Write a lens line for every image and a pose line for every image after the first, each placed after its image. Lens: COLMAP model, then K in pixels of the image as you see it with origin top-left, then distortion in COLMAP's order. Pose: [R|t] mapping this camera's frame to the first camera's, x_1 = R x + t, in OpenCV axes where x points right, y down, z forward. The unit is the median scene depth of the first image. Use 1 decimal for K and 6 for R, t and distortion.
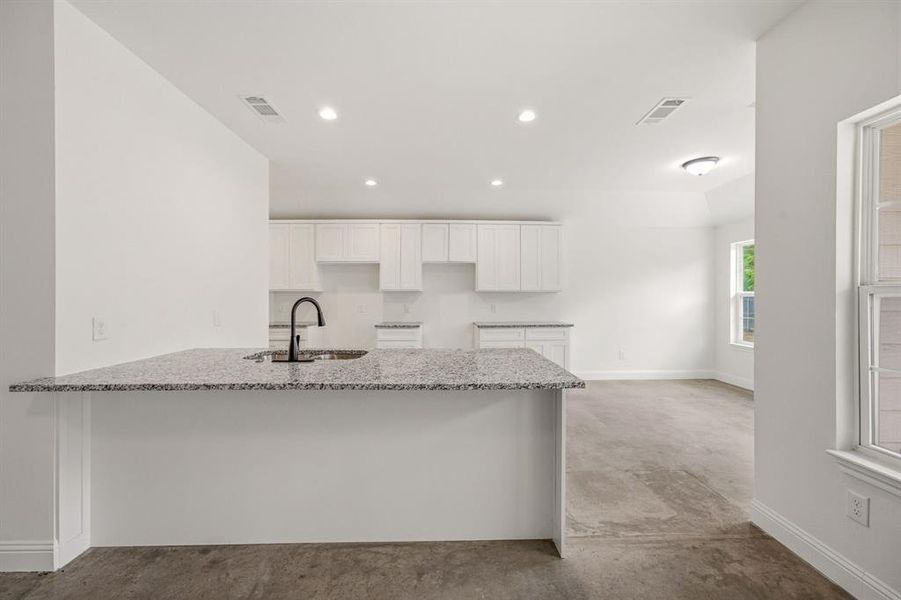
lens RADIAL K [[377.4, 0, 455.0], [0, 377.4, 298.2], [0, 0, 1]] dist [0.000001, -0.000042]
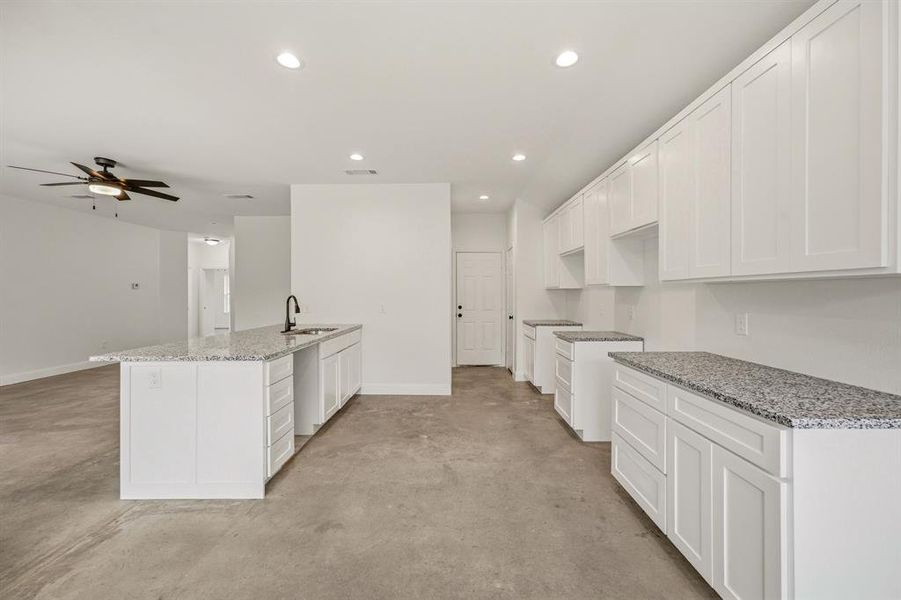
lens RADIAL K [[364.5, 0, 447.7], [0, 364.5, 295.0], [0, 0, 1]] dist [0.000053, -0.000212]
pose [[-0.060999, 0.001297, -0.998137, 1.001649], [-0.002495, 0.999996, 0.001452, -0.008491], [0.998135, 0.002579, -0.060996, 1.499686]]
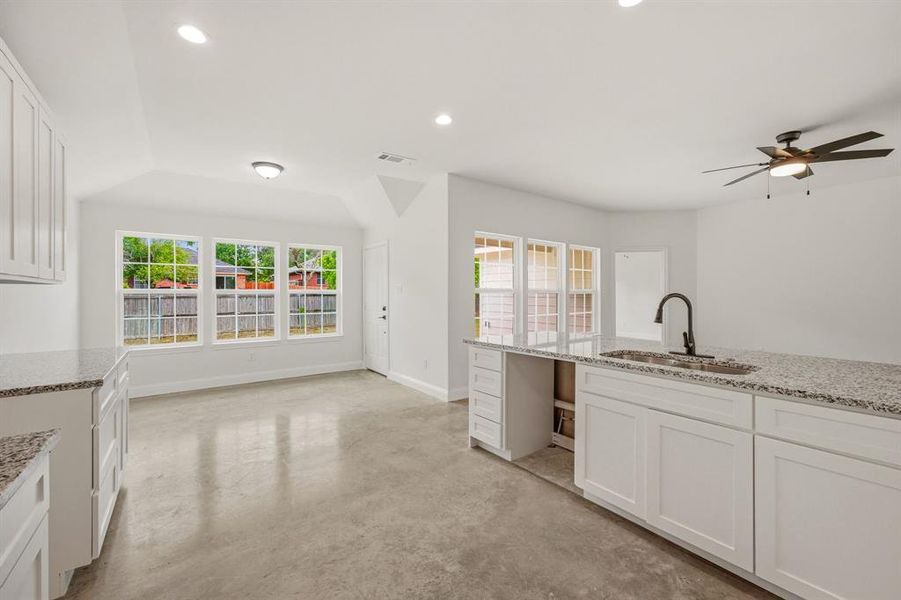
lens RADIAL K [[364.5, 0, 447.7], [0, 364.5, 295.0], [0, 0, 1]] dist [0.000053, -0.000212]
pose [[-0.558660, 0.000602, 0.829396, -0.707501], [0.002617, 0.999996, 0.001036, -0.003218], [-0.829392, 0.002749, -0.558660, 1.700824]]
